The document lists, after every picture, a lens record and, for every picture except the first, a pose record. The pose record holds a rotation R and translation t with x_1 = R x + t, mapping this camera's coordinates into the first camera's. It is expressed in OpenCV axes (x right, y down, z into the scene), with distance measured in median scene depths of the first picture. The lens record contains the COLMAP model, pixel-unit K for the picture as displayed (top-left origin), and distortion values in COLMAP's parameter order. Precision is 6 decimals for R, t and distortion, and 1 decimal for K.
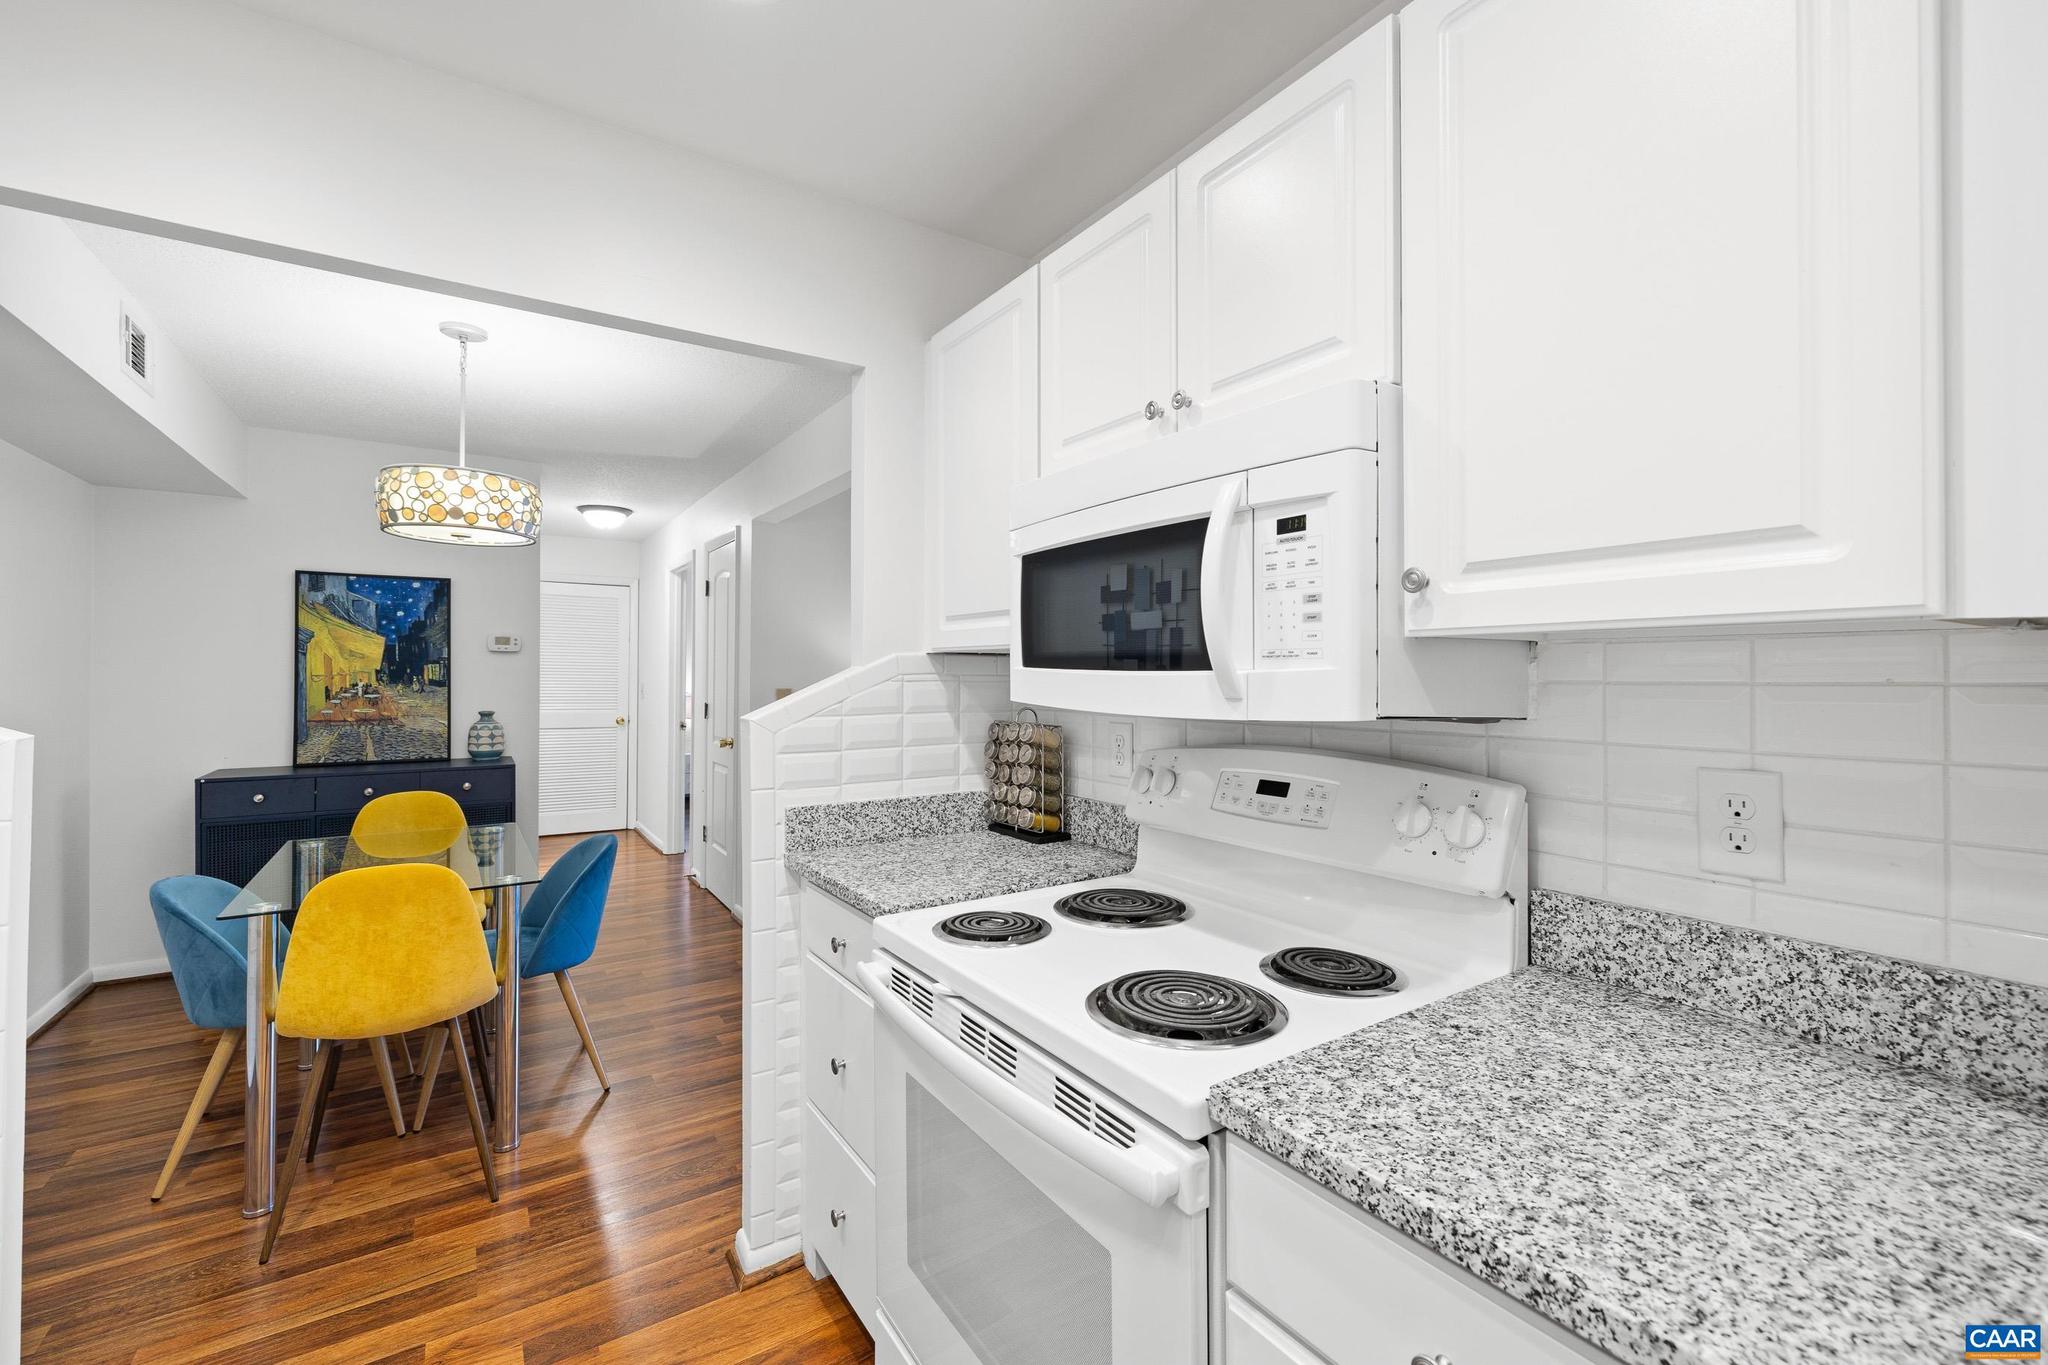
lens RADIAL K [[881.3, 0, 1041.2], [0, 881.3, 665.9], [0, 0, 1]] dist [0.007221, 0.000060]
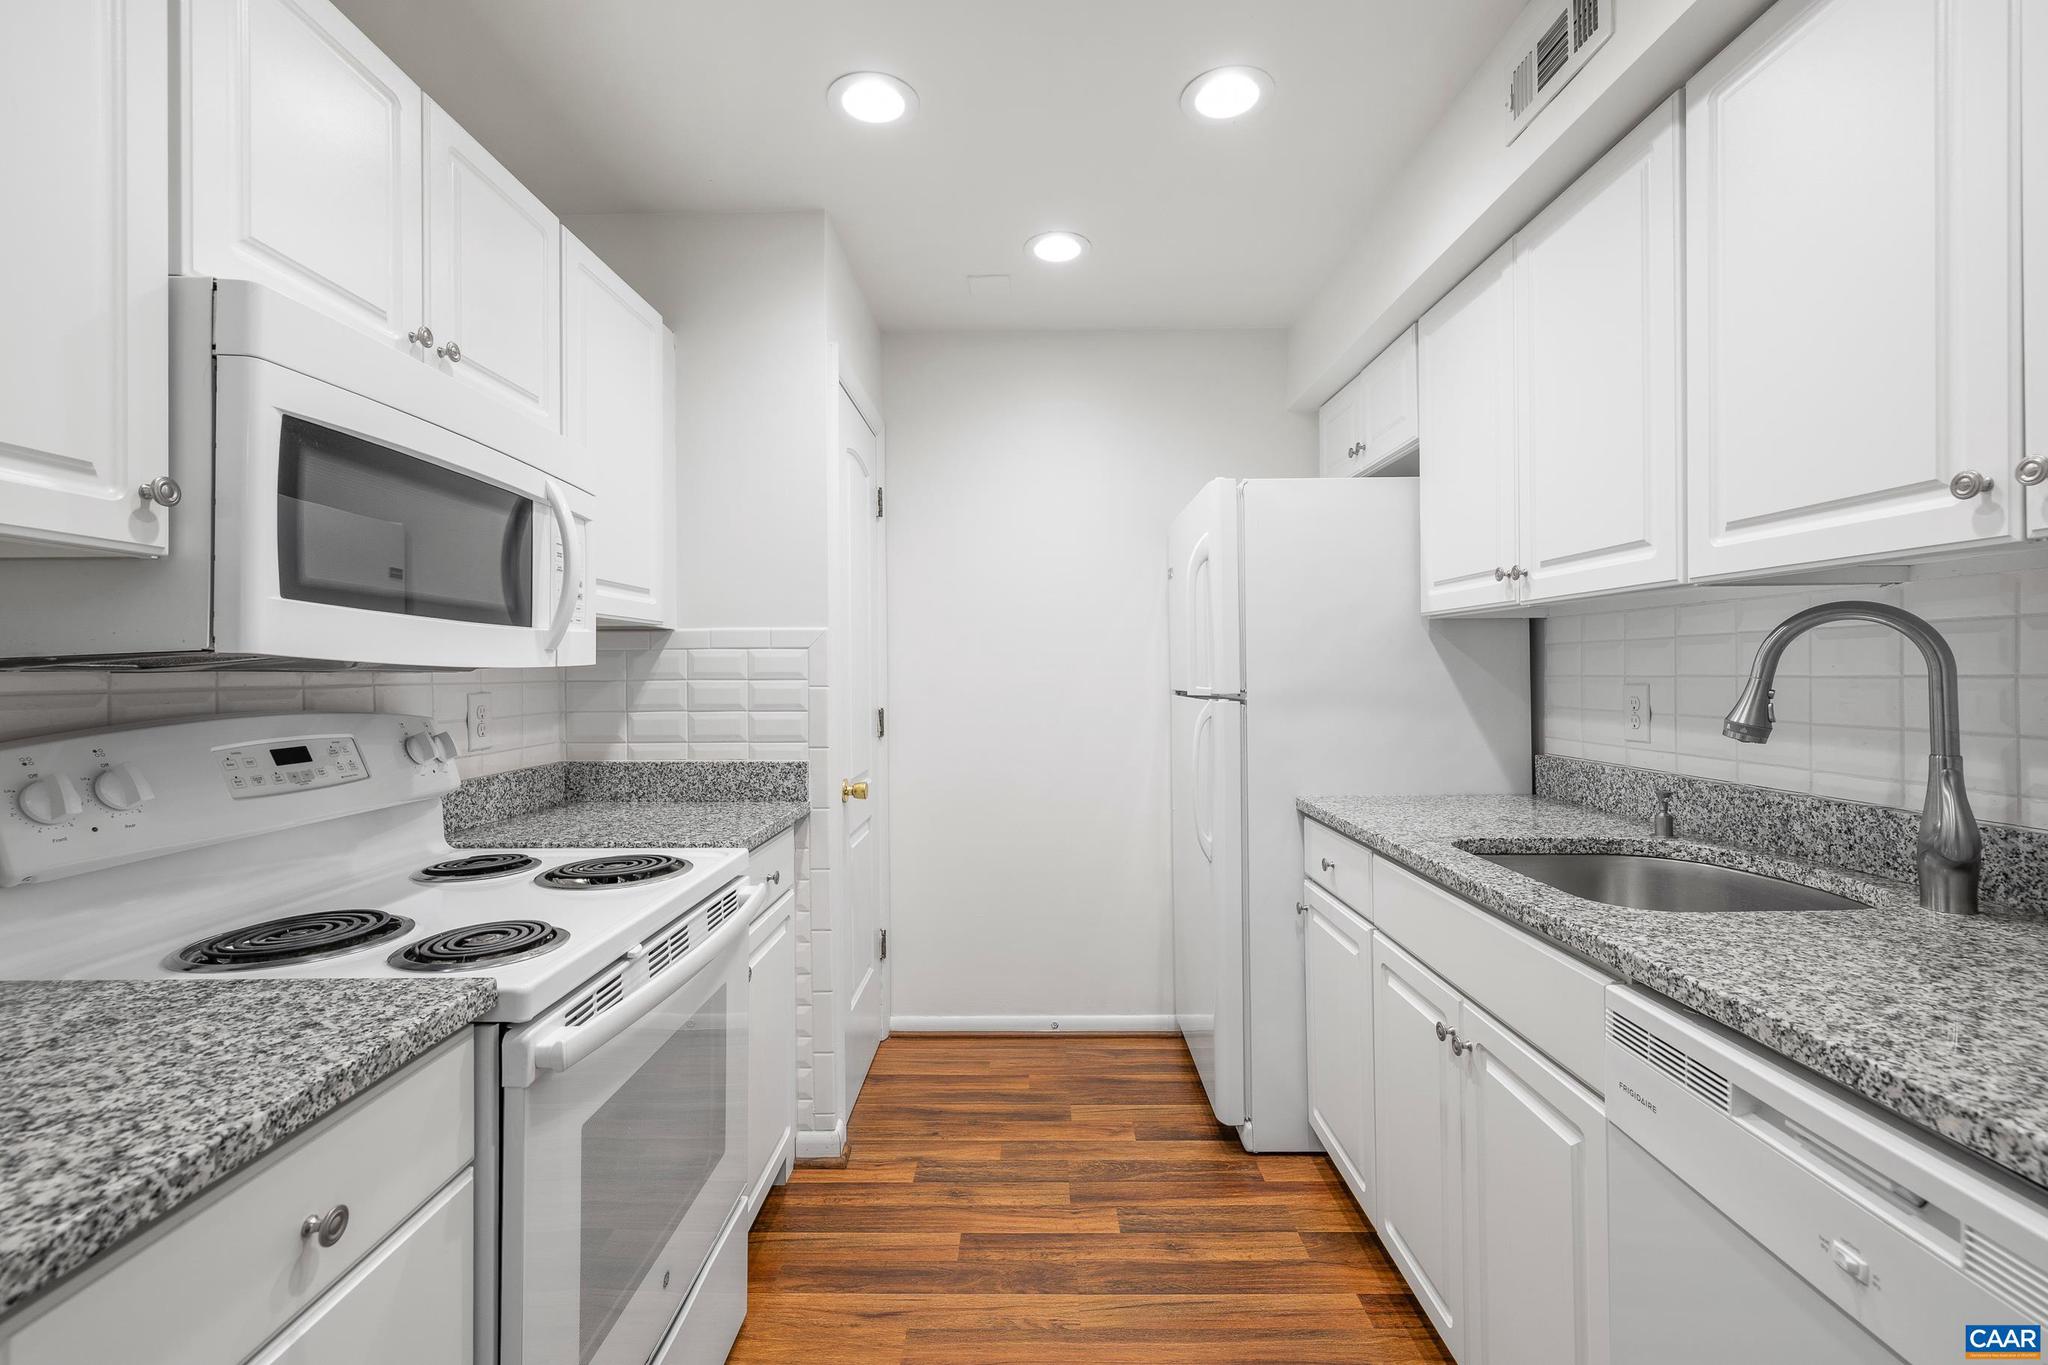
lens RADIAL K [[881.3, 0, 1018.9], [0, 881.3, 674.8], [0, 0, 1]] dist [0.007221, 0.000060]
pose [[-0.821360, 0.005048, 0.570388, -1.137439], [0.002791, 0.999984, -0.004832, 0.084831], [-0.570403, -0.002377, -0.821362, 1.761243]]
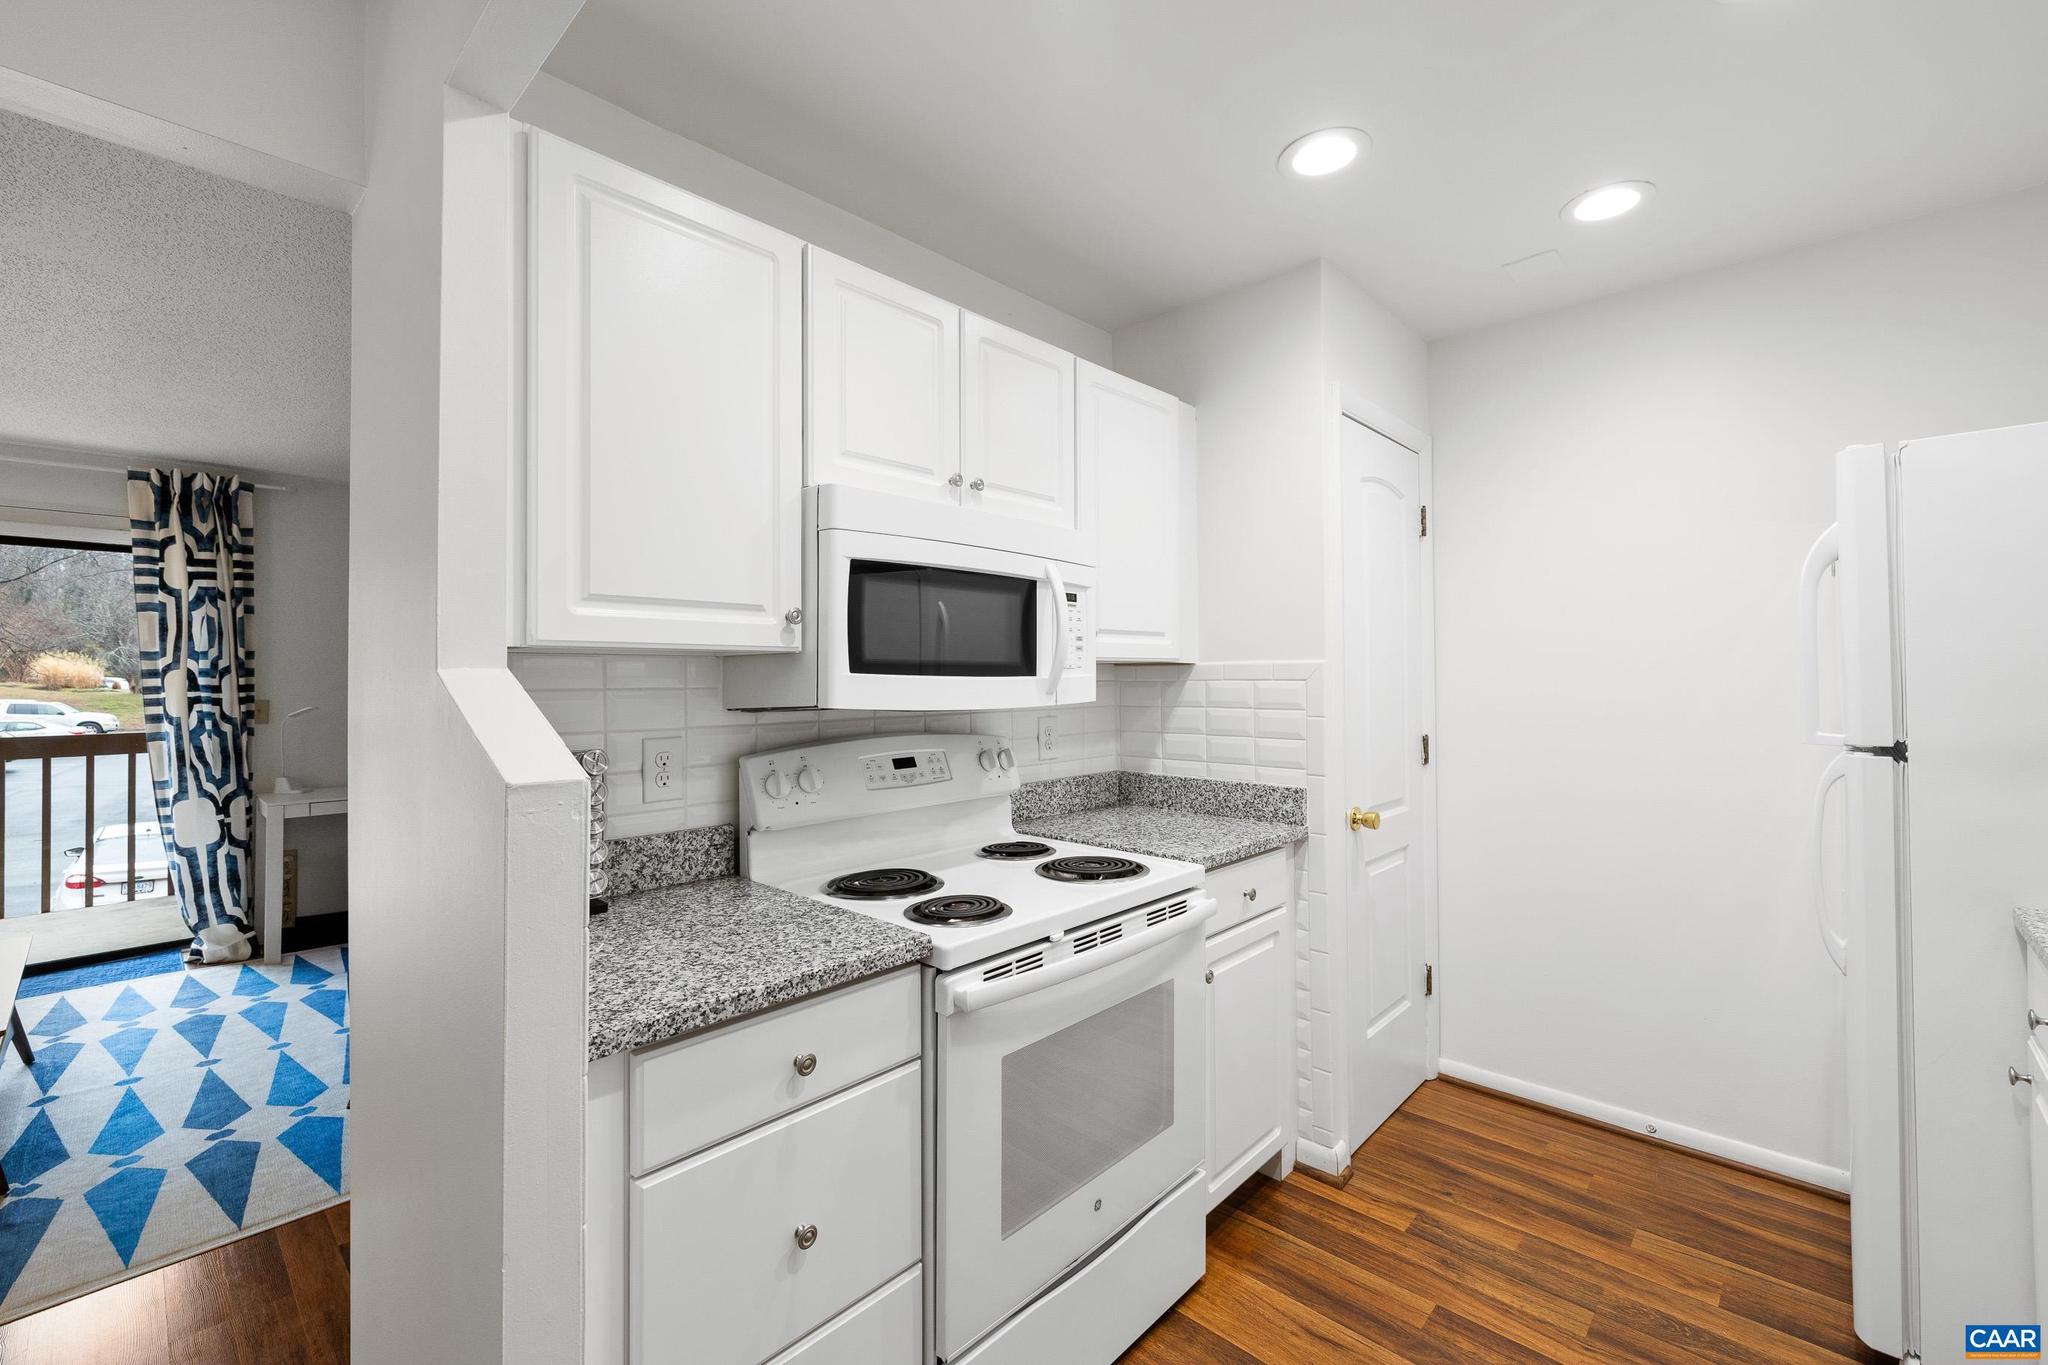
lens RADIAL K [[848.5, 0, 1029.1], [0, 848.5, 677.6], [0, 0, 1]] dist [0.002124, 0.000554]
pose [[-0.226075, 0.003538, 0.974103, -1.424475], [-0.000305, 0.999993, -0.003703, 0.014643], [-0.974110, -0.001134, -0.226072, 1.485672]]
